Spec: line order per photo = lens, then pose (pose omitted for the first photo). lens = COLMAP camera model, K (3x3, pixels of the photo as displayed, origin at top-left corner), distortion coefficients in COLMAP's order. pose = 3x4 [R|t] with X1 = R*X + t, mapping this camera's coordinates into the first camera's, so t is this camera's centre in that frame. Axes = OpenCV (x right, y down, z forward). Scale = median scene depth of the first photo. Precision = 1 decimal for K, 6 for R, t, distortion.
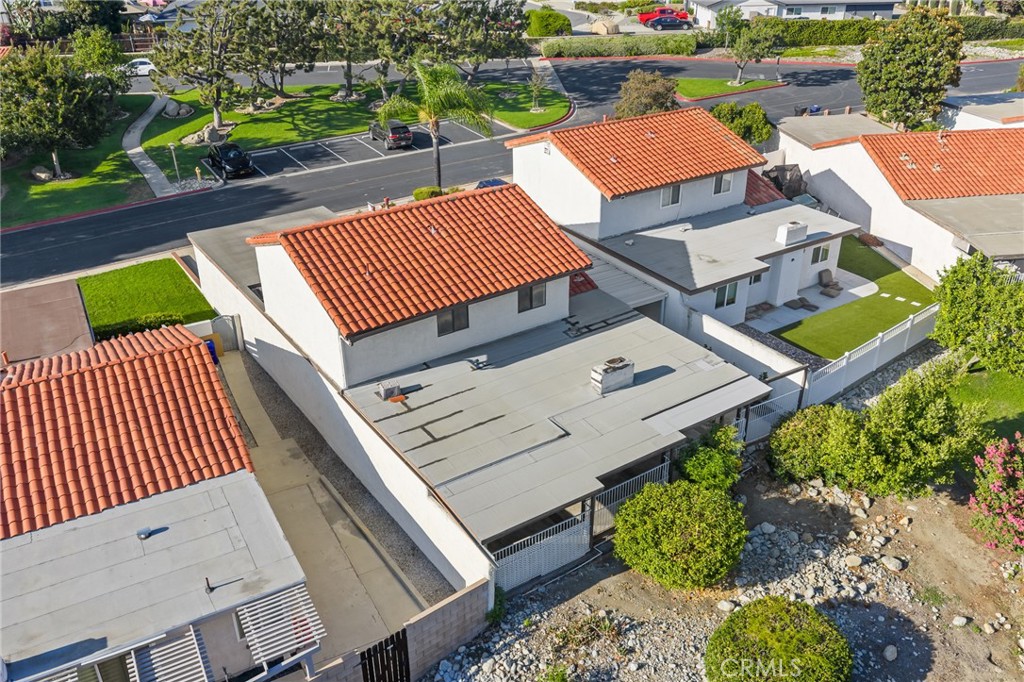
lens RADIAL K [[843.4, 0, 512.0], [0, 843.4, 341.0], [0, 0, 1]] dist [0.006831, -0.008062]
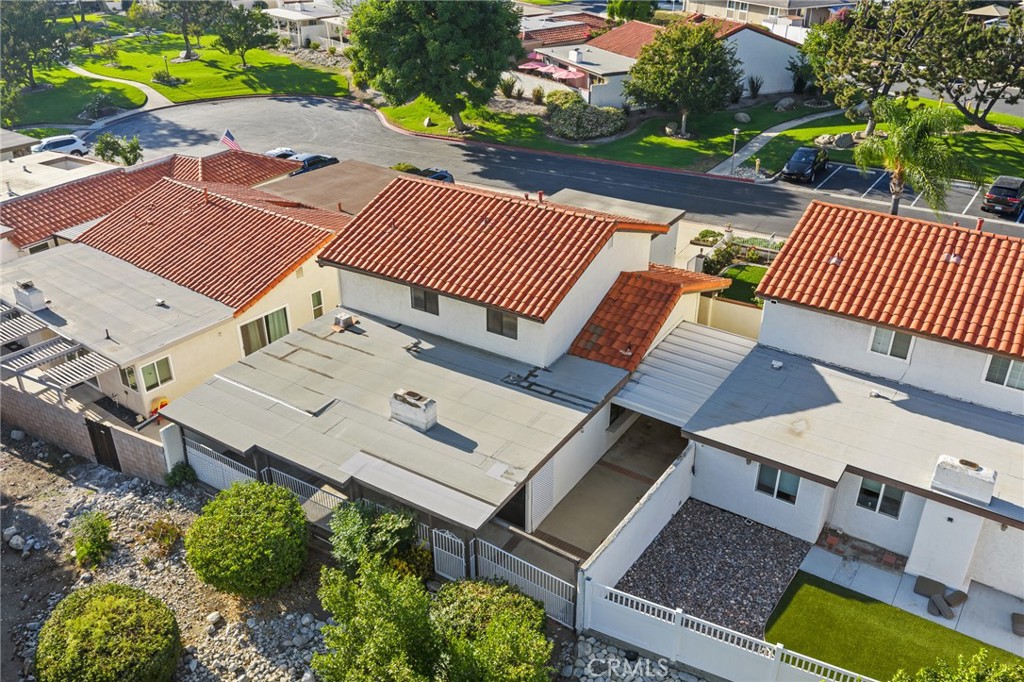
lens RADIAL K [[843.4, 0, 512.0], [0, 843.4, 341.0], [0, 0, 1]] dist [0.006831, -0.008062]
pose [[0.396906, 0.438084, -0.806565, 0.445359], [-0.430509, 0.864944, 0.257941, -0.157820], [0.810634, 0.244855, 0.531901, 0.286292]]
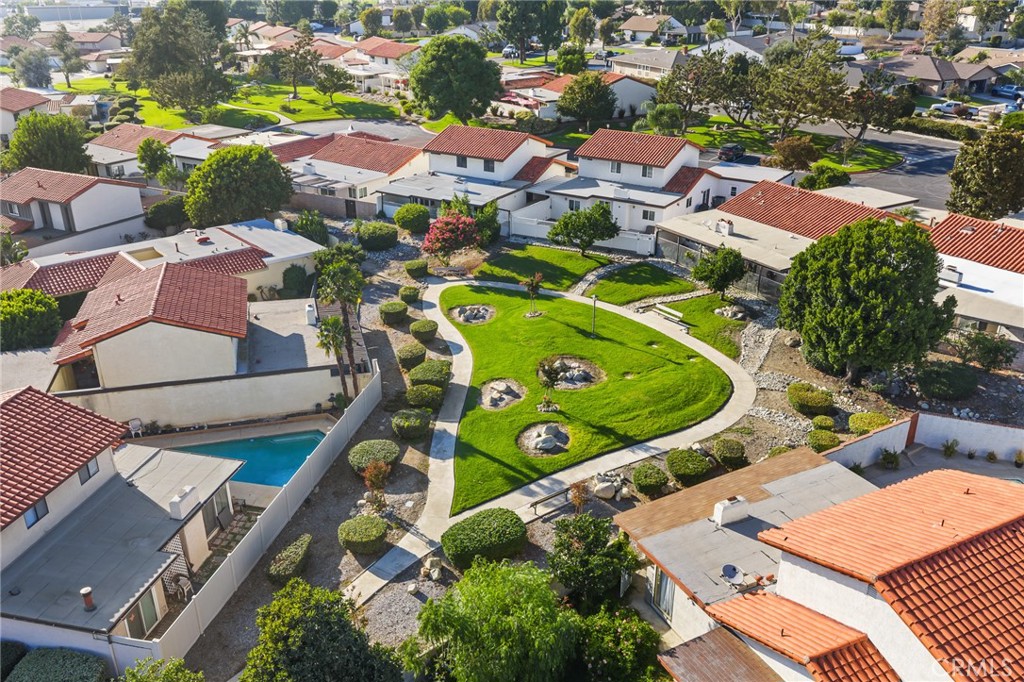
lens RADIAL K [[843.4, 0, 512.0], [0, 843.4, 341.0], [0, 0, 1]] dist [0.006831, -0.008062]
pose [[0.402950, 0.379158, -0.832989, 1.431405], [-0.432452, 0.881016, 0.191824, -0.062034], [0.806608, 0.282932, 0.518973, -0.115463]]
